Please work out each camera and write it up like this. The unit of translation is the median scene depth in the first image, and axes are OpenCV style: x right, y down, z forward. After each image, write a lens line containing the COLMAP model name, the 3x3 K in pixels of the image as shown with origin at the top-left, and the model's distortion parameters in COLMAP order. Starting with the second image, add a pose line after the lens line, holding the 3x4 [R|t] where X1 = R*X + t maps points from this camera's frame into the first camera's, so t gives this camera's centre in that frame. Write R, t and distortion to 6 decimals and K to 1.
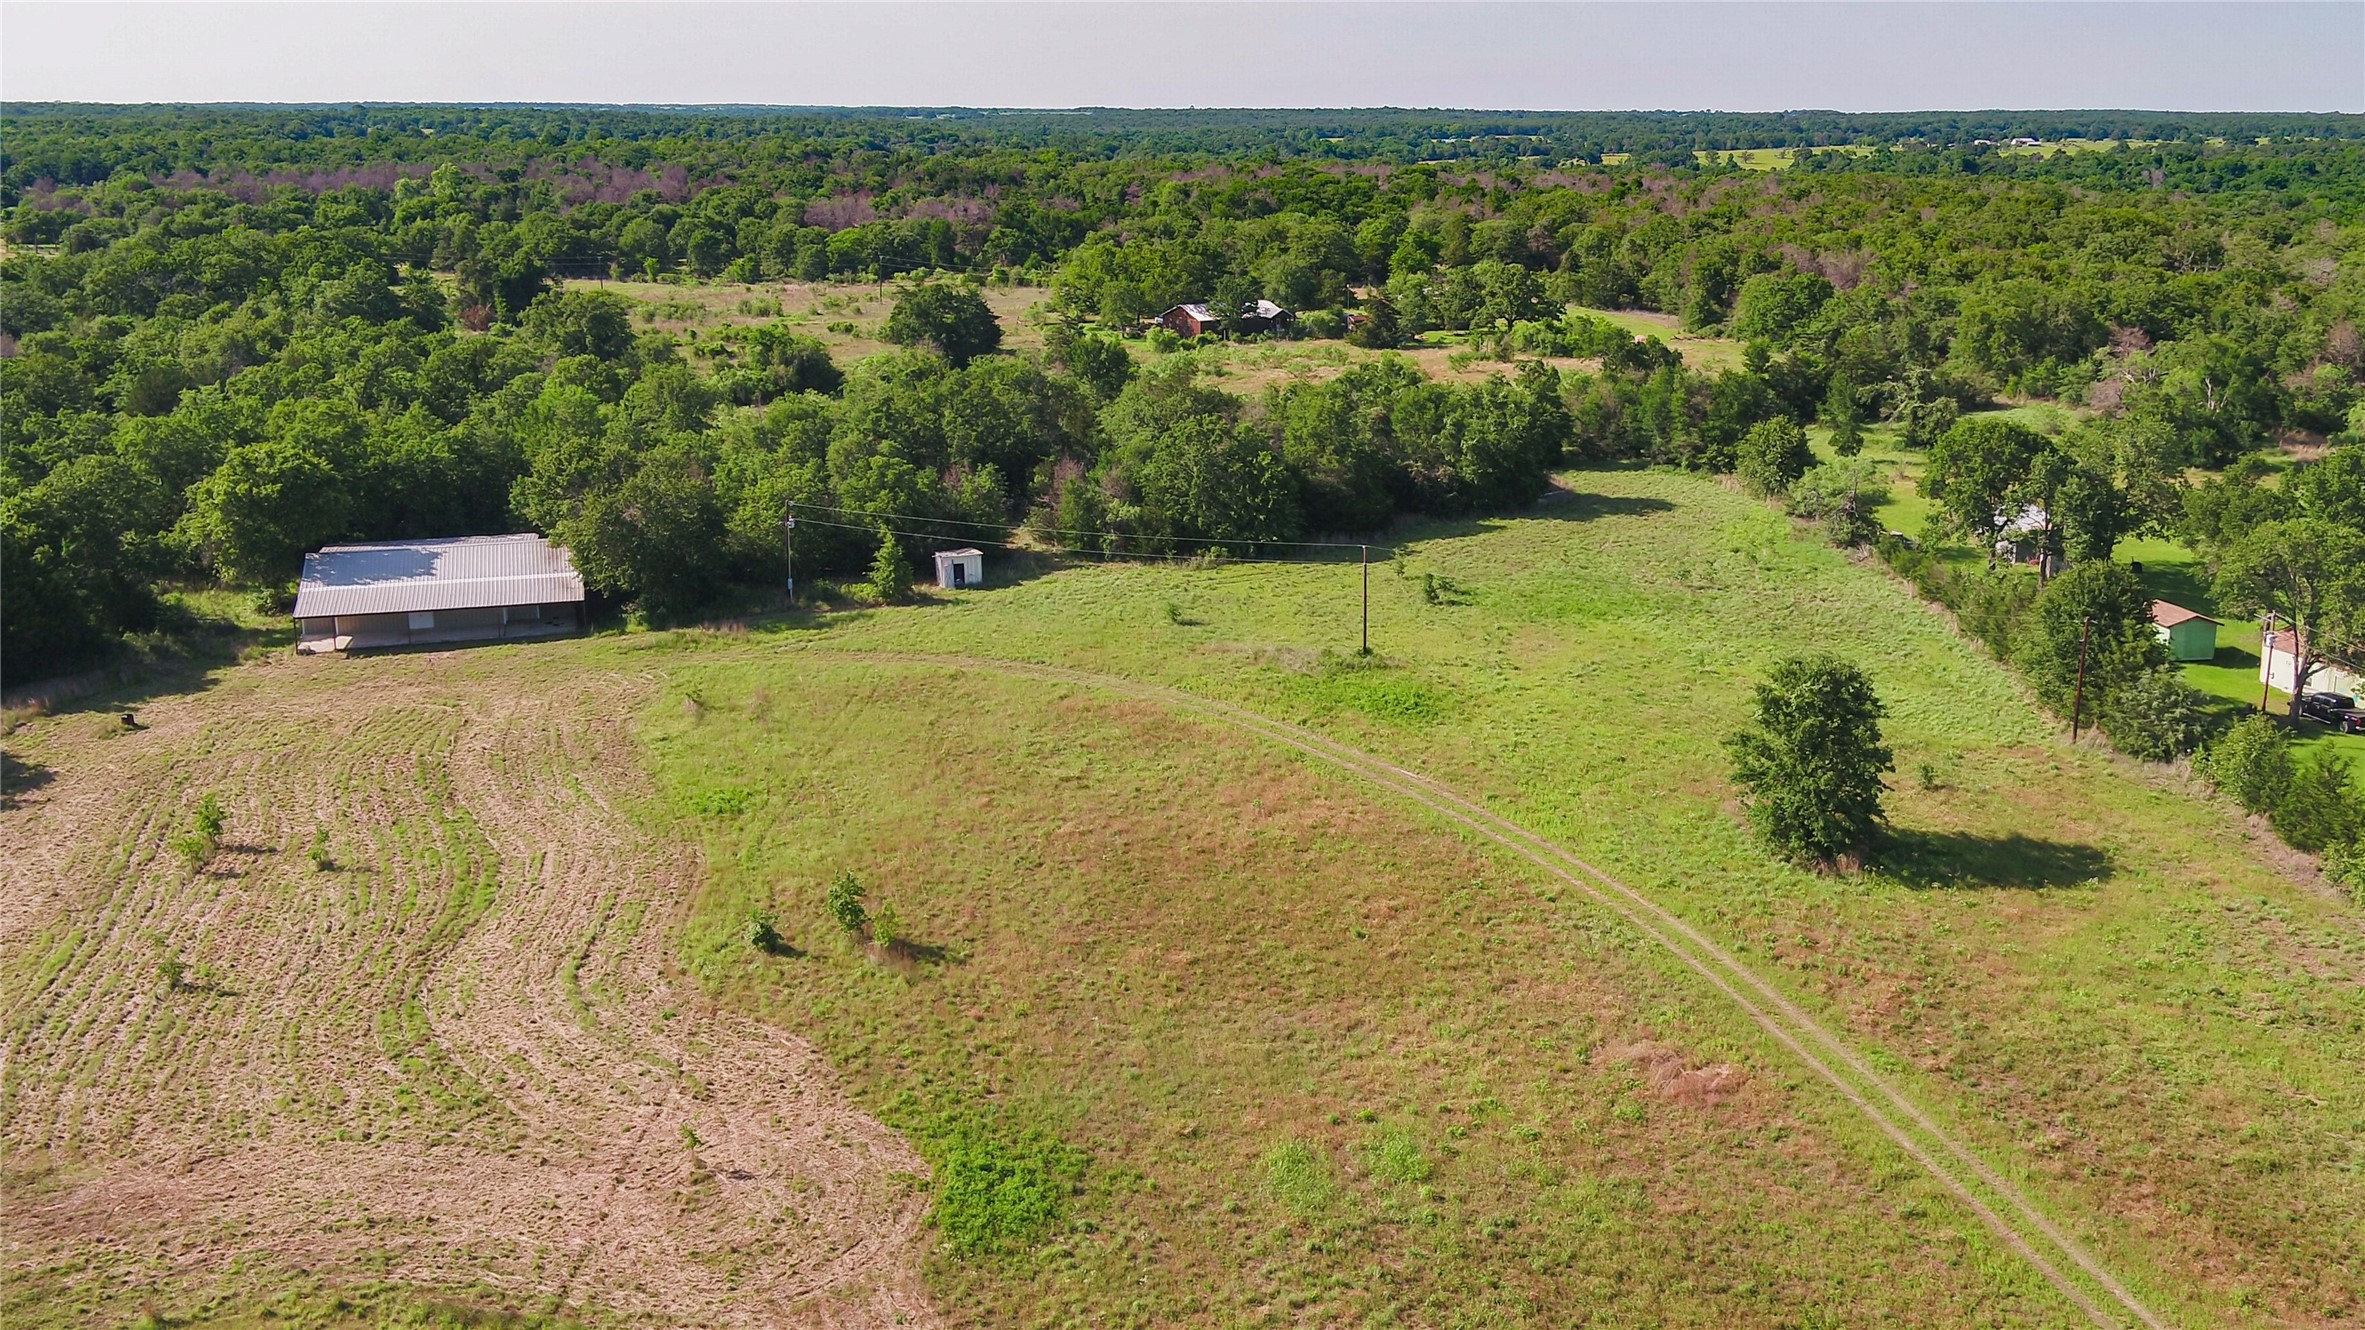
lens RADIAL K [[2132.5, 0, 1234.8], [0, 2132.5, 626.1], [0, 0, 1]] dist [0.002951, 0.003466]
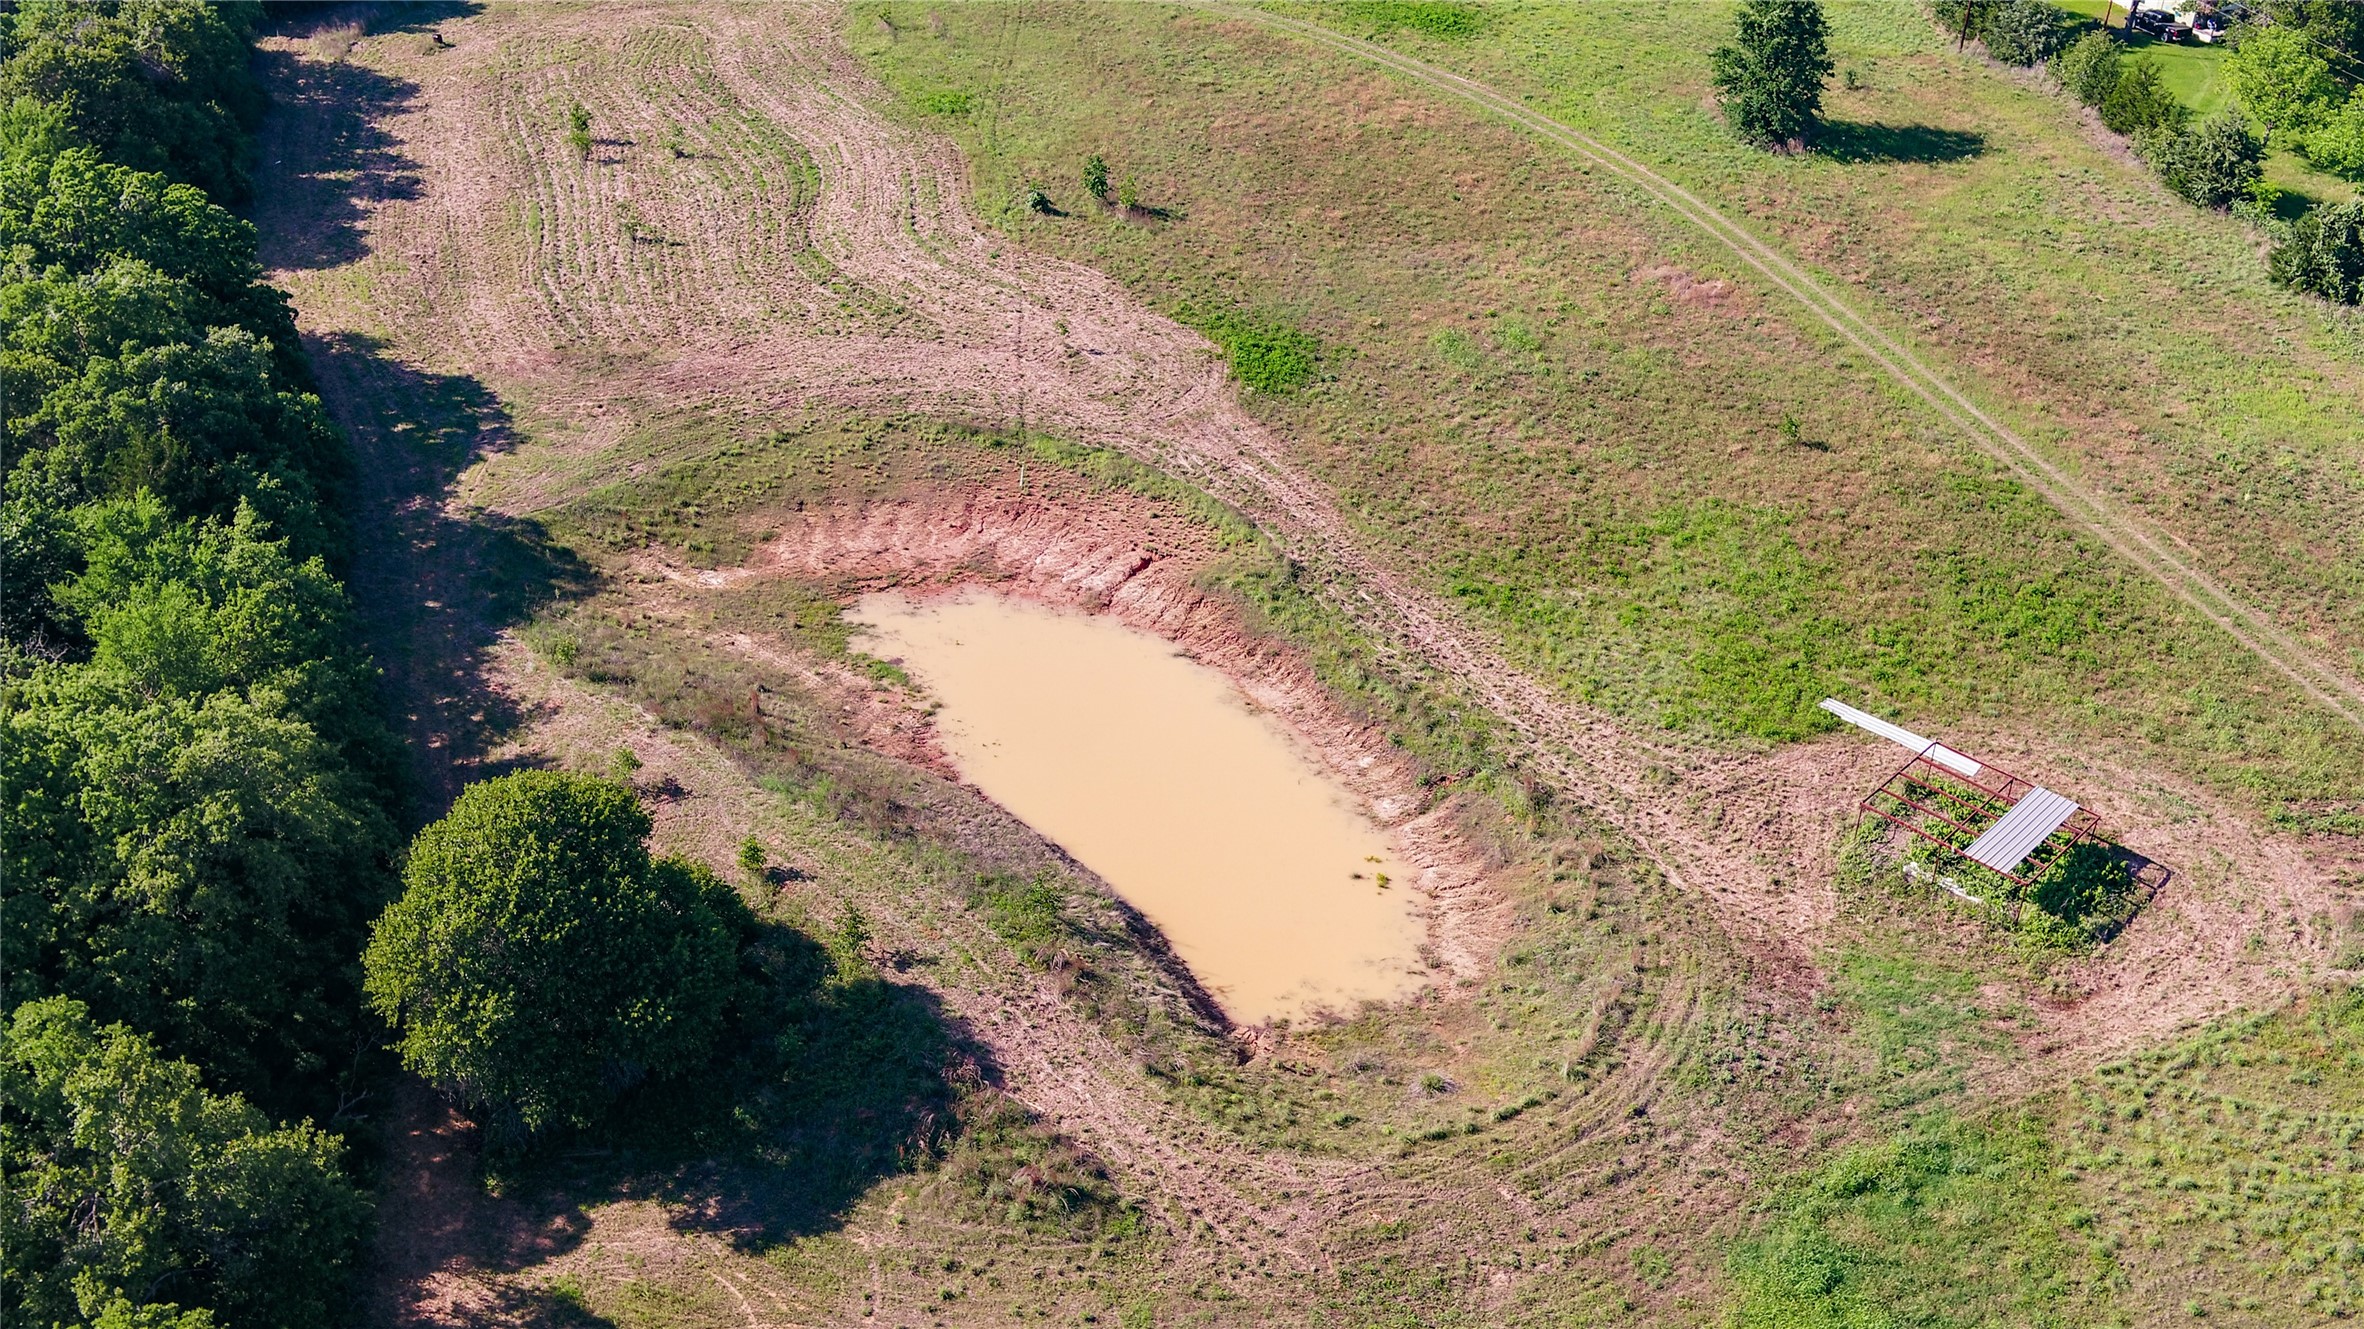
lens RADIAL K [[2162.1, 0, 1146.9], [0, 2162.1, 590.8], [0, 0, 1]] dist [-0.000173, 0.007257]
pose [[0.999126, -0.014390, 0.039247, -0.119436], [0.001815, 0.952926, 0.303197, -0.024590], [-0.041763, -0.302861, 0.952119, -0.252622]]
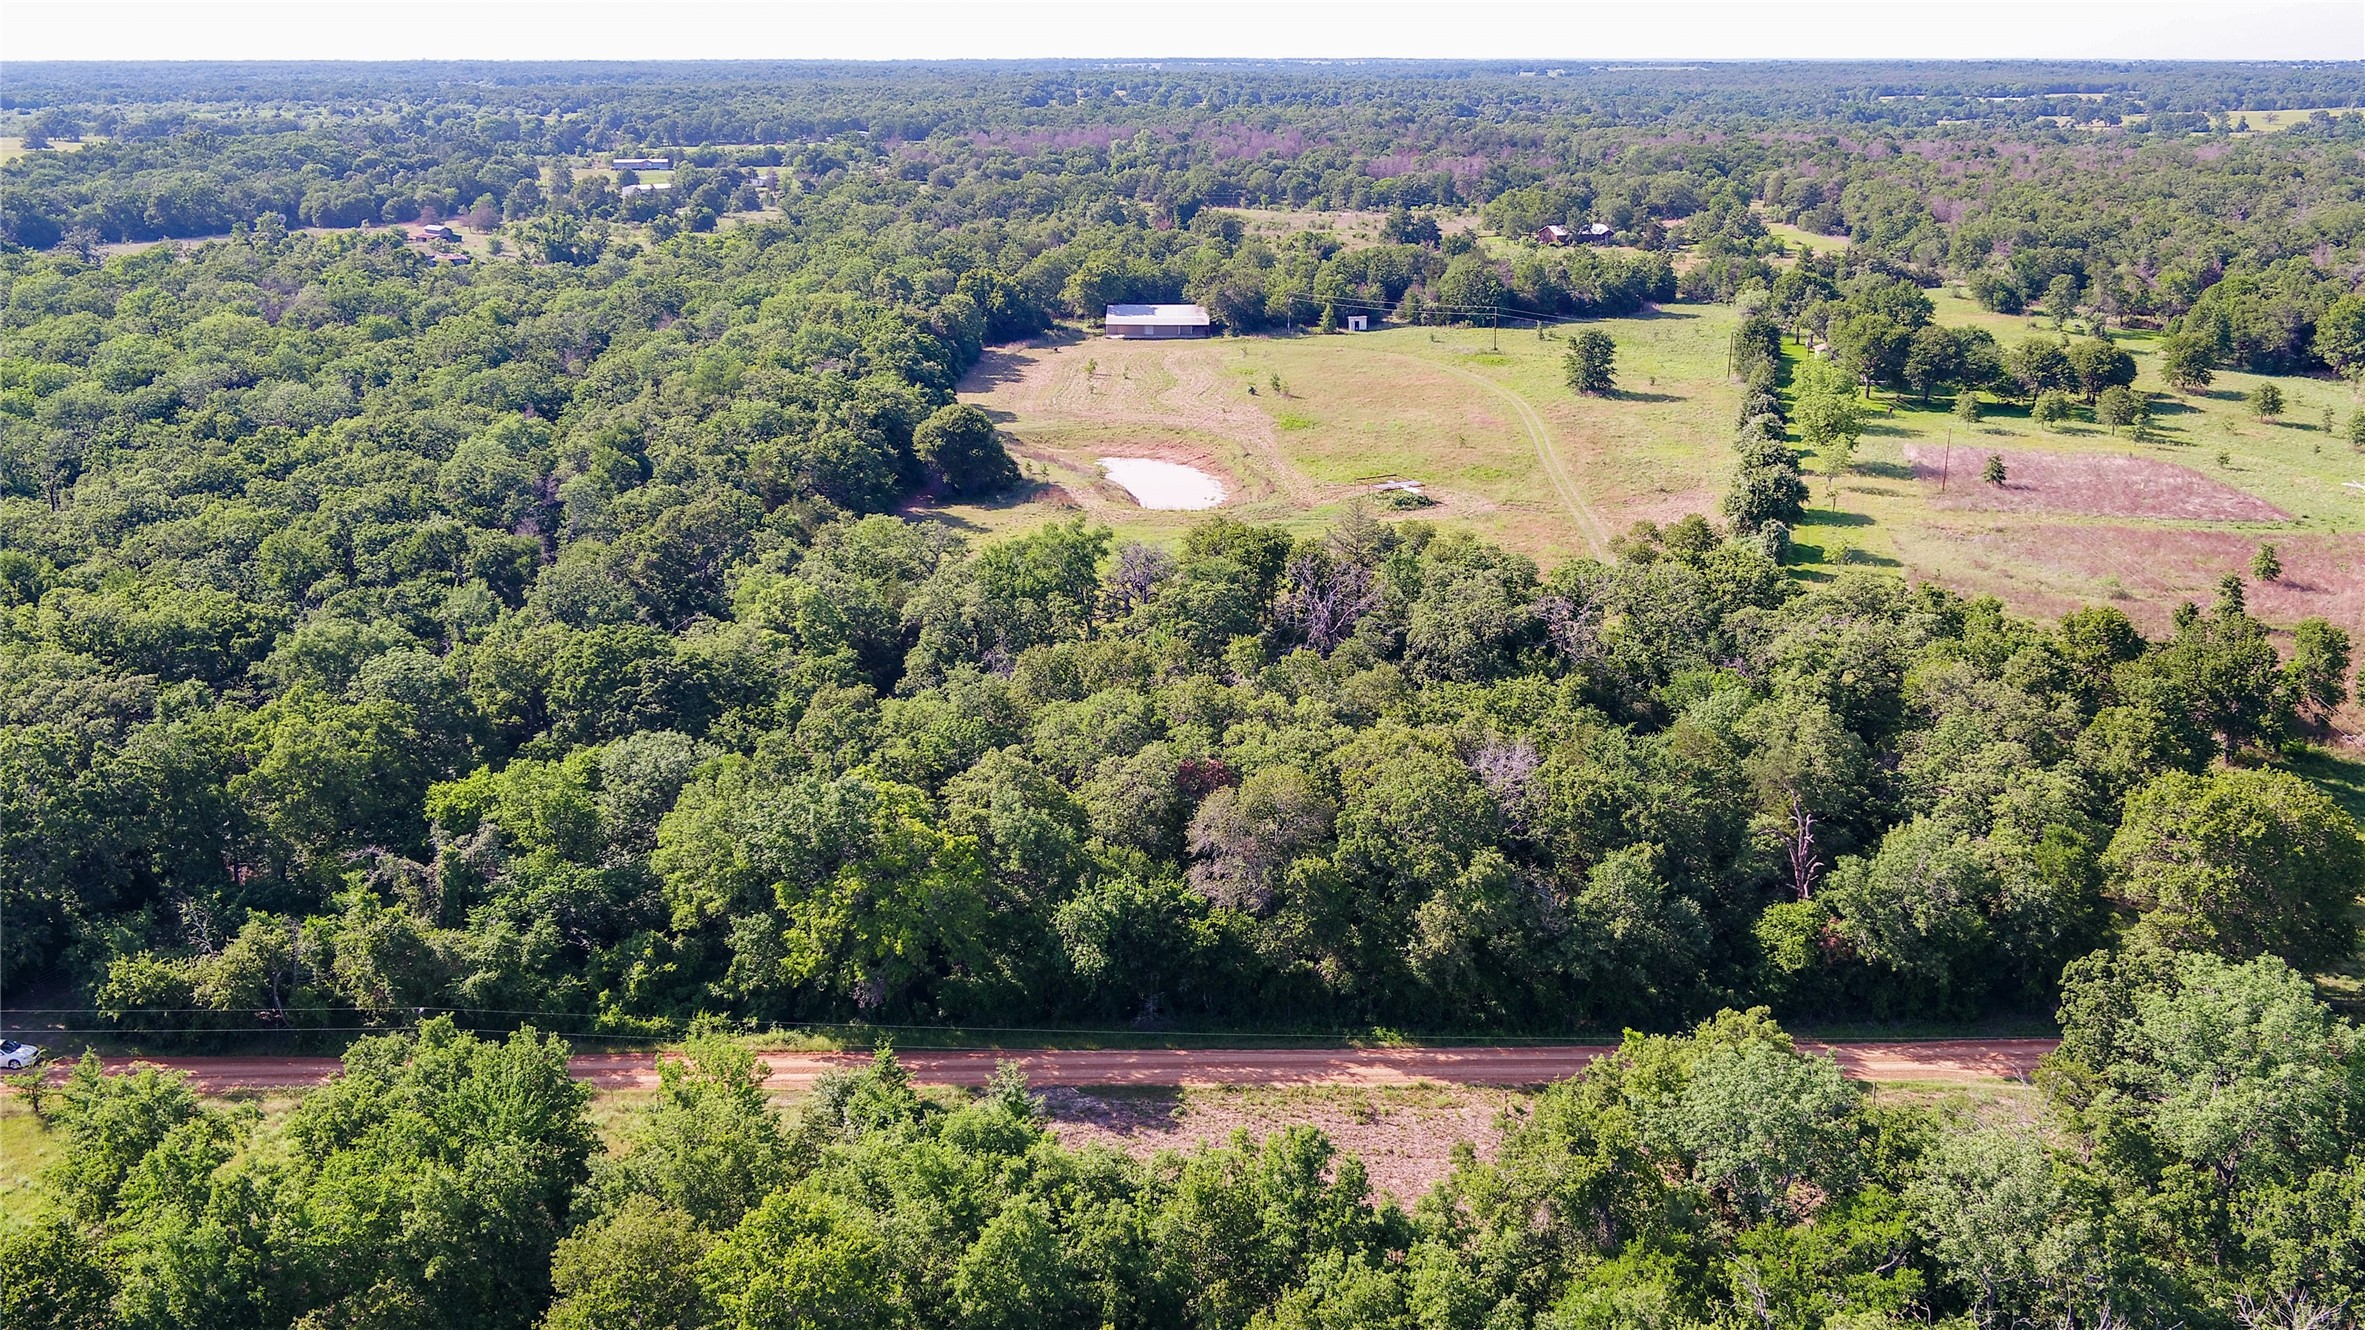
lens RADIAL K [[2166.2, 0, 1185.3], [0, 2166.2, 722.3], [0, 0, 1]] dist [-0.000496, 0.013171]
pose [[0.950519, 0.088224, -0.297877, 0.433367], [-0.069065, 0.994844, 0.074266, 0.241242], [0.302893, -0.050019, 0.951711, -1.348534]]
